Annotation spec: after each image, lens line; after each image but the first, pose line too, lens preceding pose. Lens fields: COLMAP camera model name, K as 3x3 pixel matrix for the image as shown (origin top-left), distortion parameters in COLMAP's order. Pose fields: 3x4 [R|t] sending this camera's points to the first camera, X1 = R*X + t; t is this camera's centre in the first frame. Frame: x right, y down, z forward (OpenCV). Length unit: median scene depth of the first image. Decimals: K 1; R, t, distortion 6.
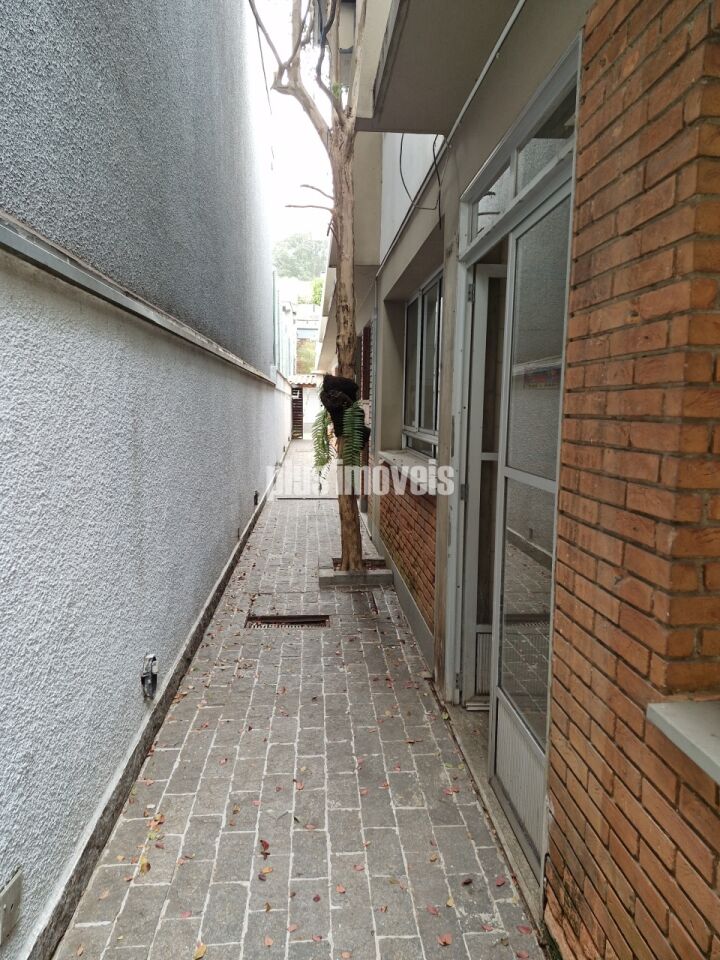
lens RADIAL K [[662.7, 0, 358.6], [0, 662.7, 482.0], [0, 0, 1]] dist [0.040408, -0.039742]
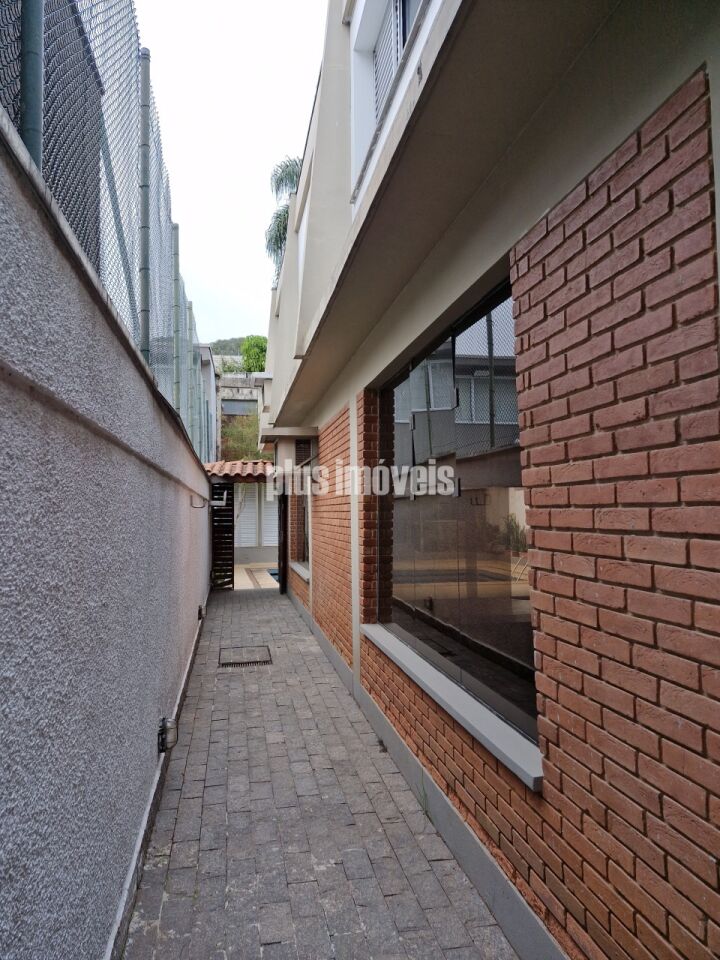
lens RADIAL K [[662.7, 0, 362.6], [0, 662.7, 480.6], [0, 0, 1]] dist [0.040408, -0.039742]
pose [[0.992854, -0.013621, 0.118556, -0.049038], [0.032630, 0.986592, -0.159913, -0.064975], [-0.114788, 0.162639, 0.979986, 0.518581]]
